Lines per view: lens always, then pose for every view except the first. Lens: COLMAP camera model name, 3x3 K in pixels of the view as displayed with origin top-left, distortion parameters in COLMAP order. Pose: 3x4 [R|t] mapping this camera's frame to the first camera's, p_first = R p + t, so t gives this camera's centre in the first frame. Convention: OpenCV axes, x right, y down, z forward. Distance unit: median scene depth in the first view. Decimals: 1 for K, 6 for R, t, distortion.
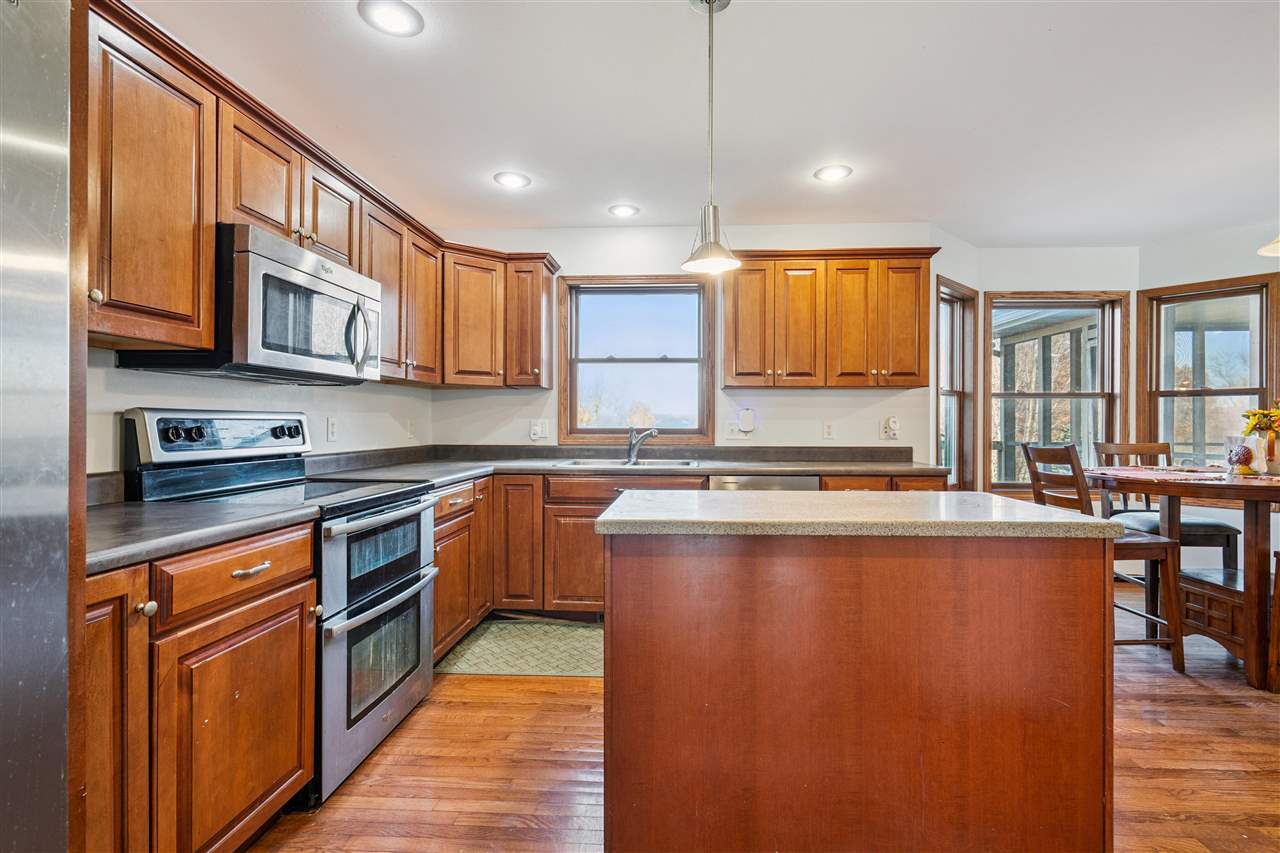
lens RADIAL K [[594.2, 0, 654.2], [0, 594.2, 425.5], [0, 0, 1]] dist [-0.006448, 0.001226]
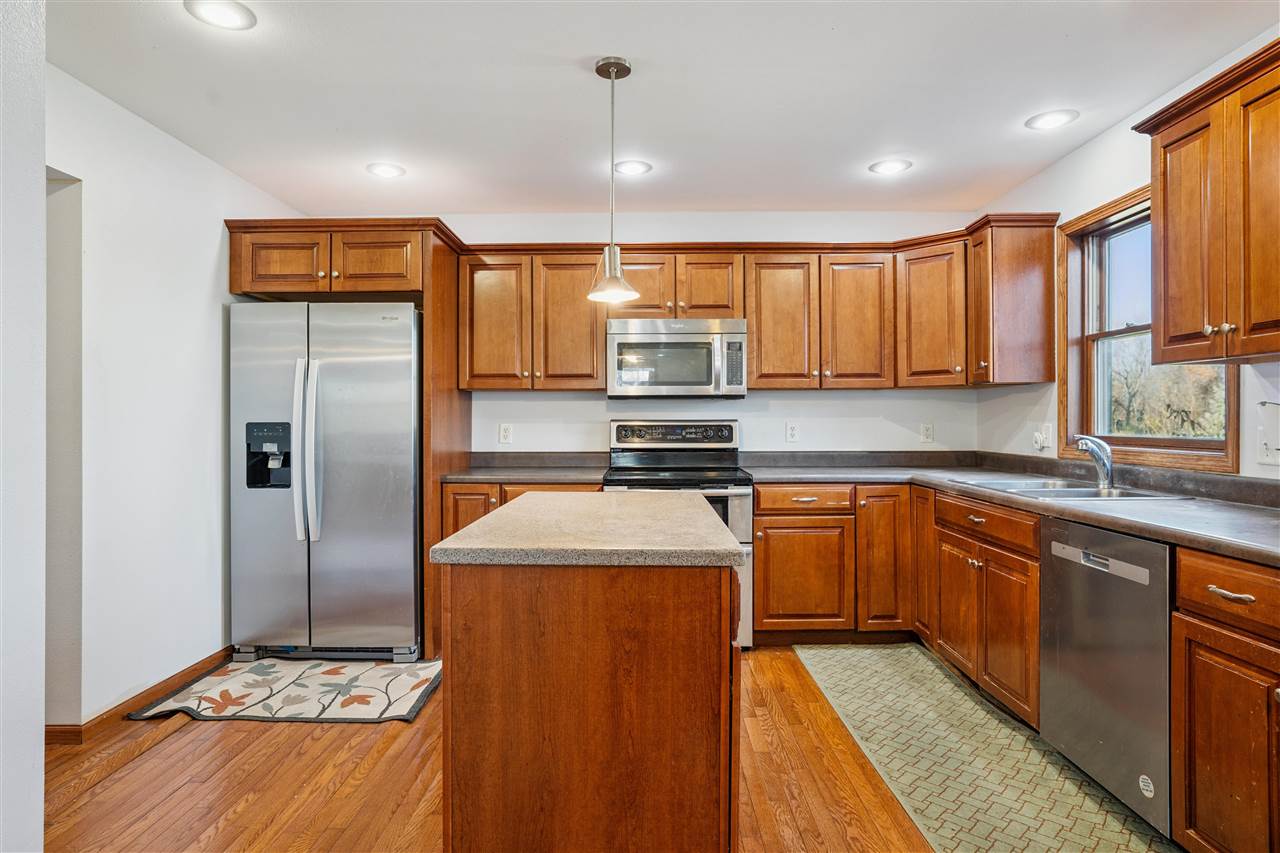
lens RADIAL K [[716.1, 0, 630.7], [0, 716.1, 422.2], [0, 0, 1]] dist [-0.041035, 0.024864]
pose [[0.033185, 0.001800, -0.999448, 0.761999], [-0.000784, 0.999998, 0.001775, -0.013652], [0.999449, 0.000725, 0.033187, 0.498734]]
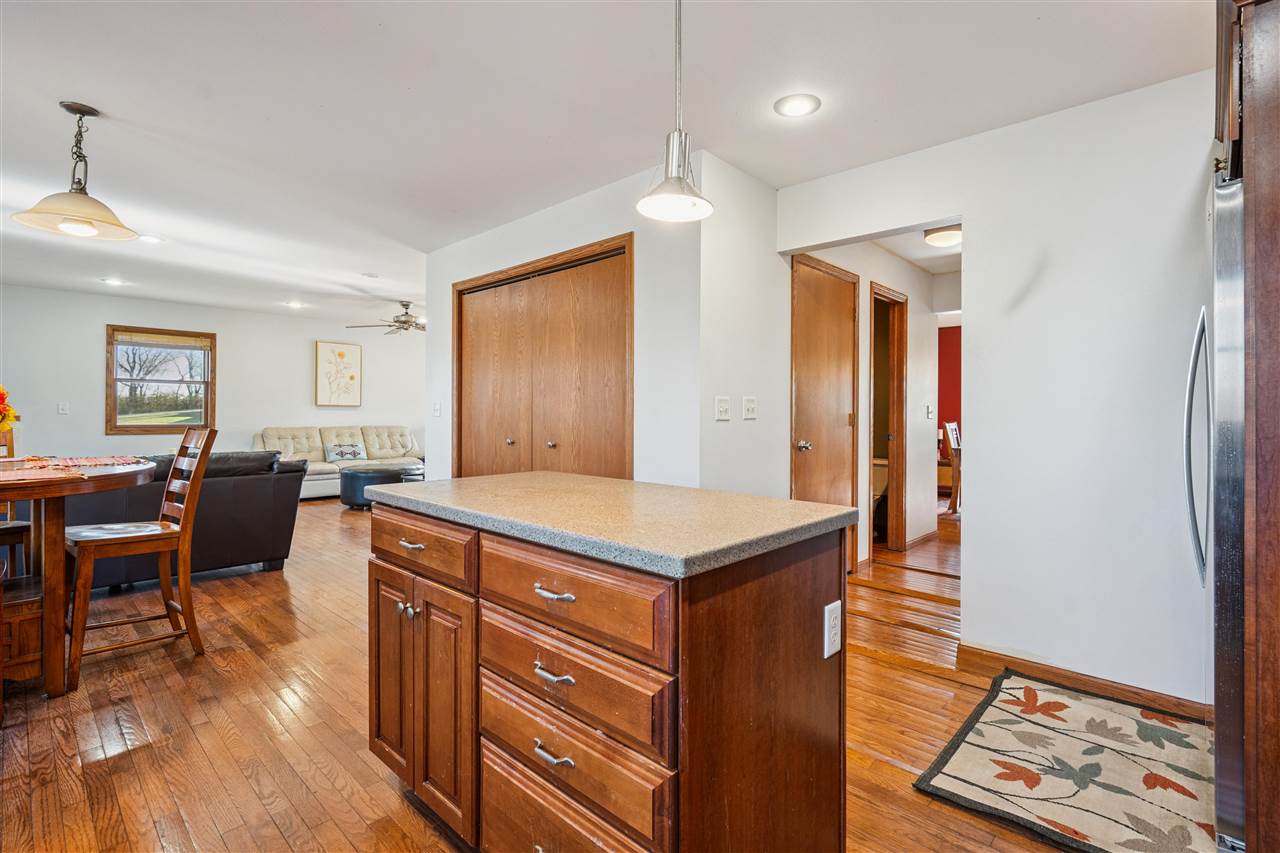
lens RADIAL K [[594.2, 0, 649.3], [0, 594.2, 416.6], [0, 0, 1]] dist [-0.006448, 0.001226]
pose [[-0.764813, -0.009530, 0.644182, -0.190589], [-0.006291, 0.999953, 0.007325, 0.002230], [-0.644222, 0.001550, -0.764837, 0.814460]]
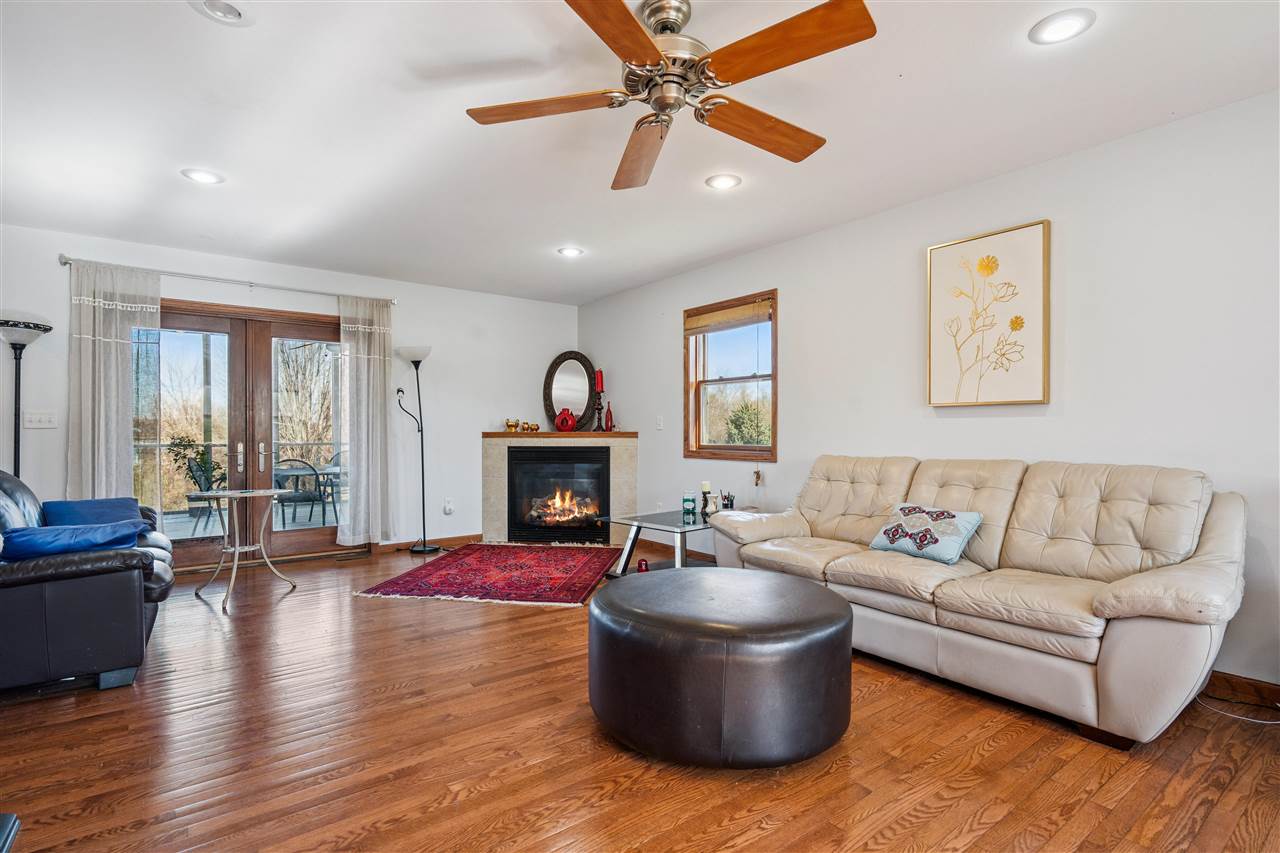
lens RADIAL K [[618.2, 0, 638.2], [0, 618.2, 430.9], [0, 0, 1]] dist [-0.000242, -0.000308]
pose [[0.760245, -0.001738, 0.649634, 1.363820], [0.003049, 0.999995, -0.000892, 0.023729], [-0.649630, 0.002659, 0.760246, -0.630776]]
